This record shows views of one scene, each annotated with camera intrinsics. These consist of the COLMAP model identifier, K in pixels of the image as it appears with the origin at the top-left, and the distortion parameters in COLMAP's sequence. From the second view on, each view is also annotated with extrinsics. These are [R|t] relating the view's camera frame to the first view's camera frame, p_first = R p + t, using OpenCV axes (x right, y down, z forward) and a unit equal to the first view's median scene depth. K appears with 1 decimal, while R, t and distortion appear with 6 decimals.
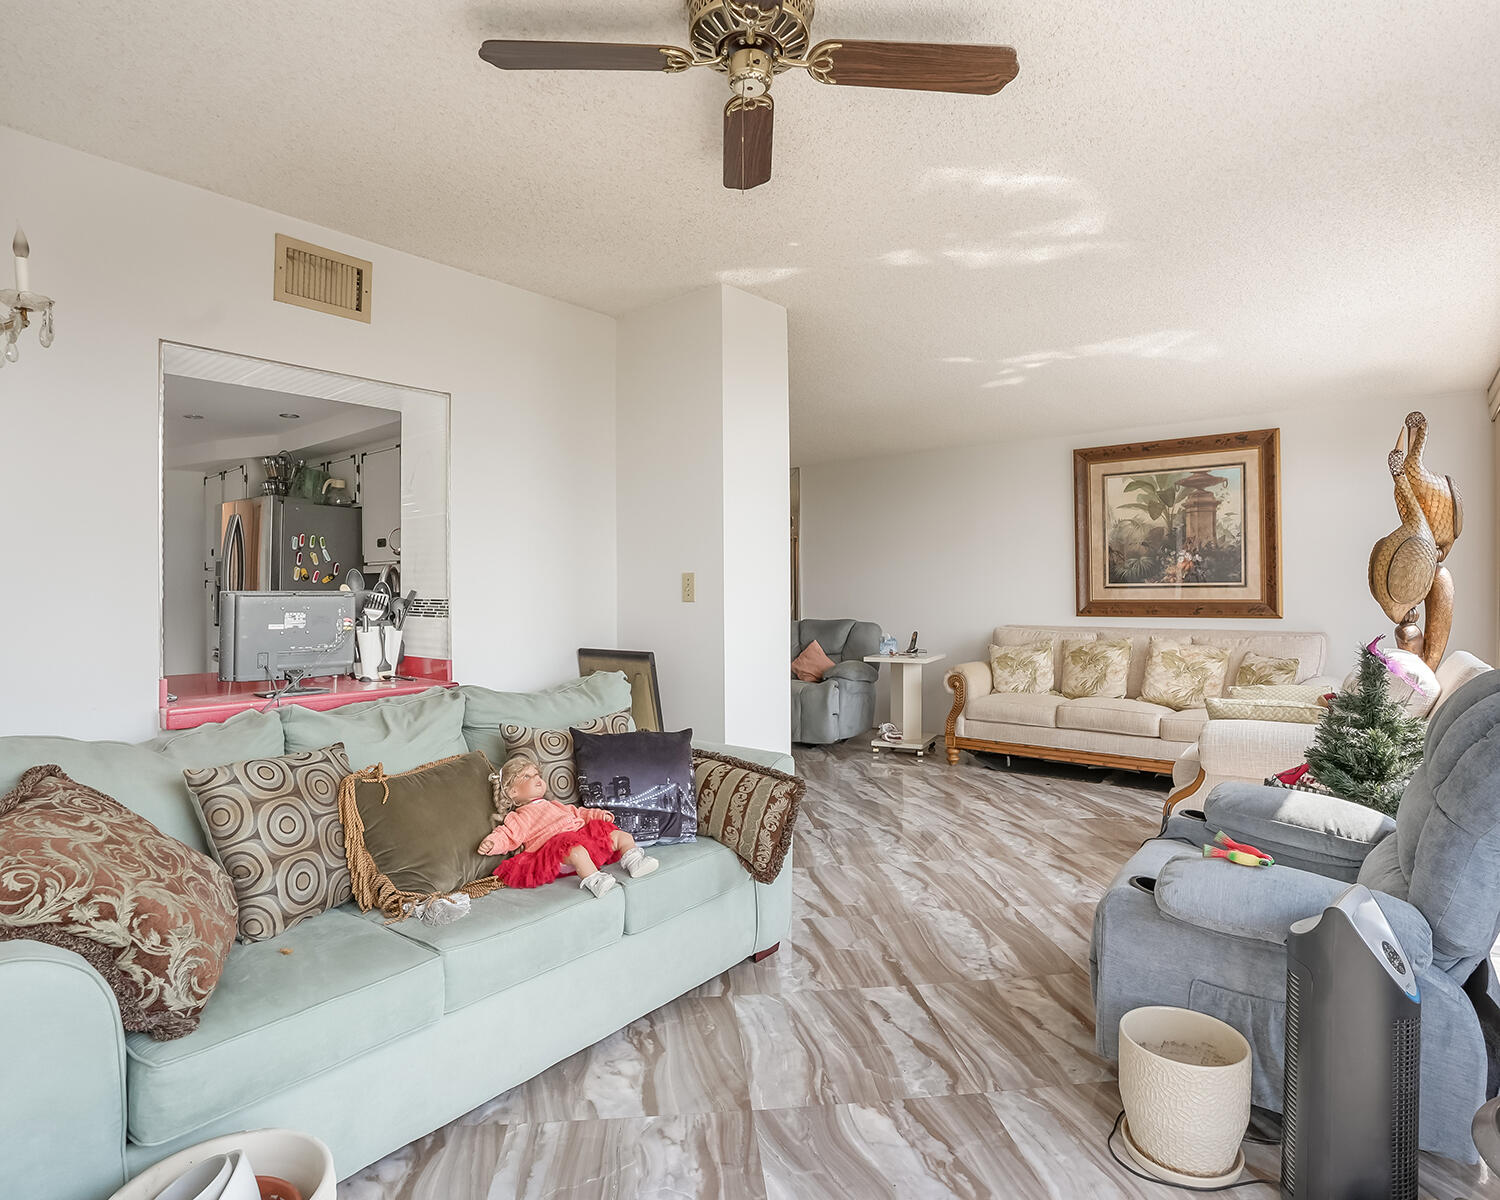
lens RADIAL K [[851.5, 0, 755.2], [0, 851.5, 592.2], [0, 0, 1]] dist [-0.074863, 0.034811]
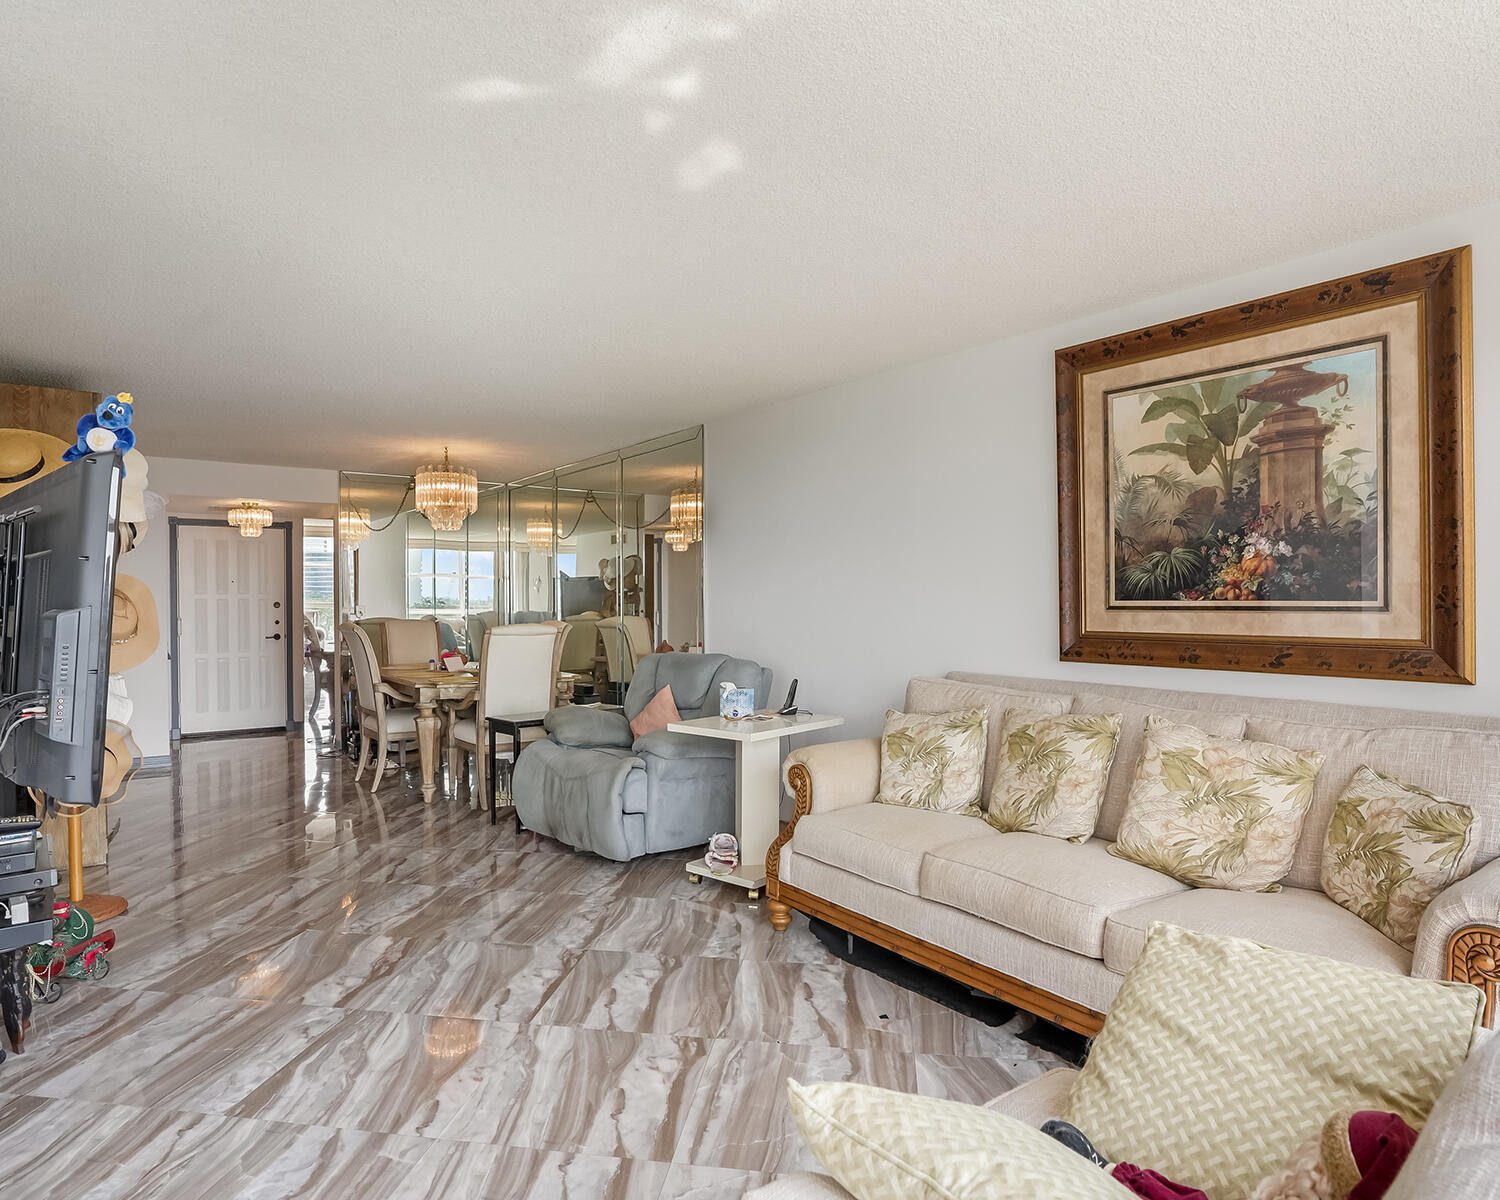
lens RADIAL K [[886.7, 0, 748.3], [0, 886.7, 606.9], [0, 0, 1]] dist [-0.068997, 0.030892]
pose [[0.968636, 0.005634, -0.248419, 0.354172], [-0.003401, 0.999950, 0.009420, -0.011280], [0.248460, -0.008279, 0.968607, 0.441947]]
